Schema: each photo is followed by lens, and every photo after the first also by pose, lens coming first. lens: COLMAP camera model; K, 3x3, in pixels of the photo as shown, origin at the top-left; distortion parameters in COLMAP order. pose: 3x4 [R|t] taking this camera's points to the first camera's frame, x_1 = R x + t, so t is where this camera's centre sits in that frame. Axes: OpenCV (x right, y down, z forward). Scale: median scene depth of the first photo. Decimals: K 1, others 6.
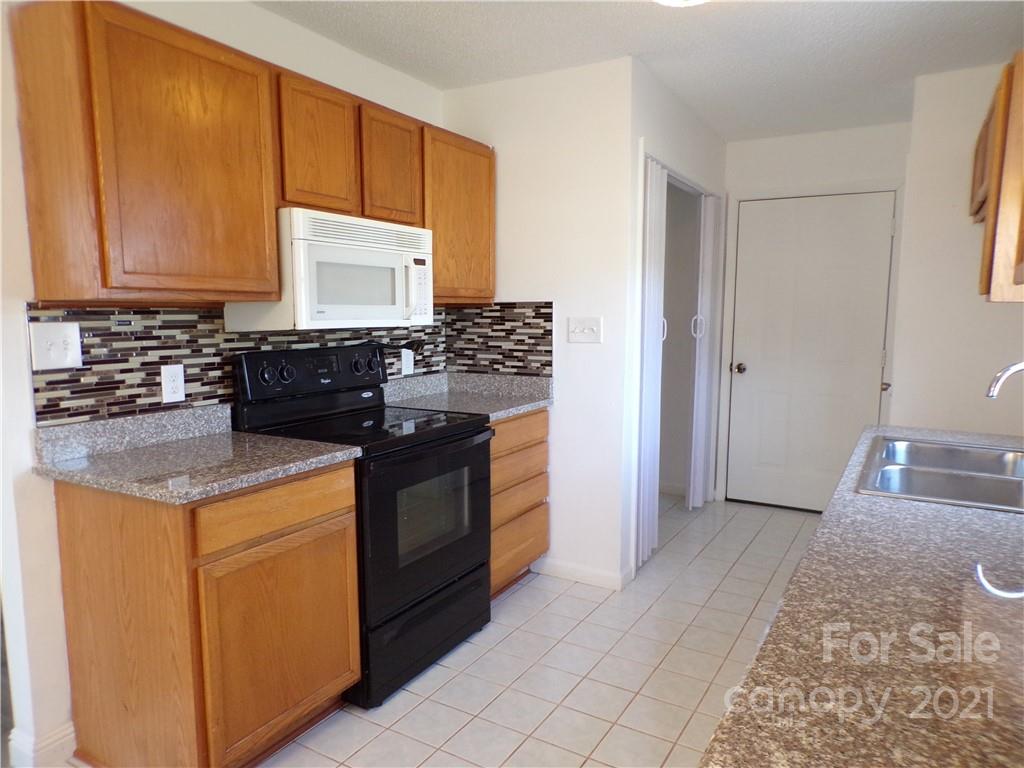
lens RADIAL K [[693.7, 0, 509.4], [0, 693.7, 391.3], [0, 0, 1]] dist [-0.007695, 0.007739]
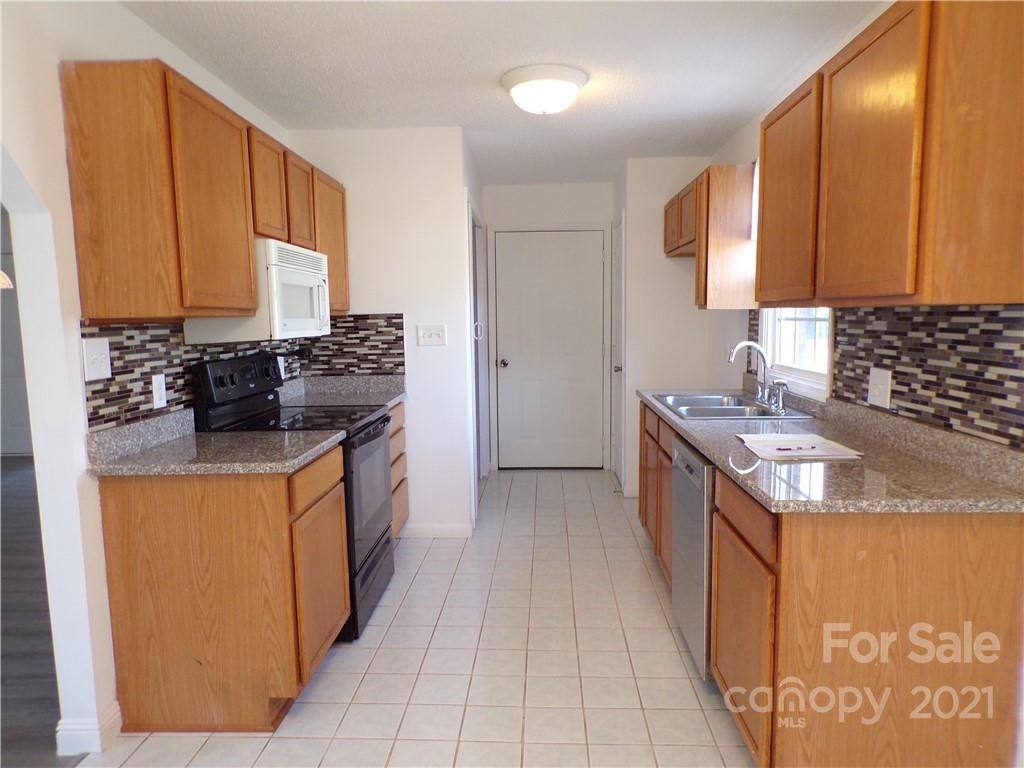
lens RADIAL K [[693.7, 0, 514.1], [0, 693.7, 387.8], [0, 0, 1]] dist [-0.007695, 0.007739]
pose [[0.878815, -0.064077, 0.472841, -0.492639], [0.072947, 0.997336, -0.000425, 0.024547], [-0.471554, 0.034866, 0.881148, -0.244150]]
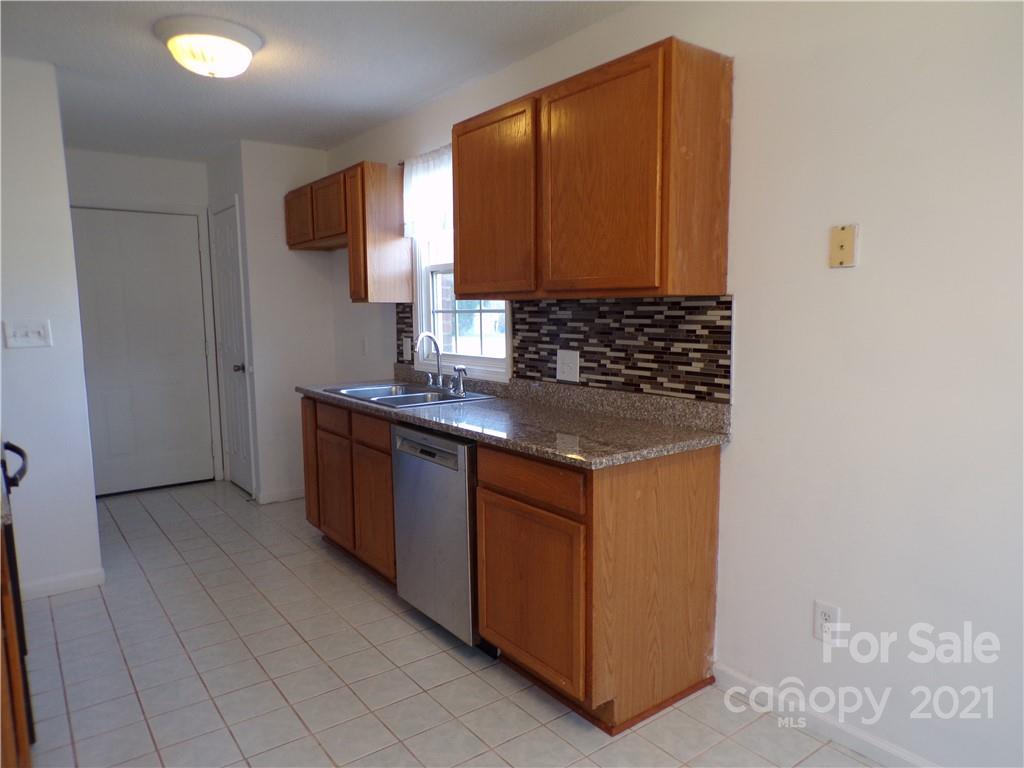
lens RADIAL K [[693.7, 0, 515.5], [0, 693.7, 388.0], [0, 0, 1]] dist [-0.007695, 0.007739]
pose [[0.374975, -0.113114, 0.920108, -0.723978], [0.123461, 0.989780, 0.071365, 0.002166], [-0.918777, 0.086837, 0.385108, 0.014679]]
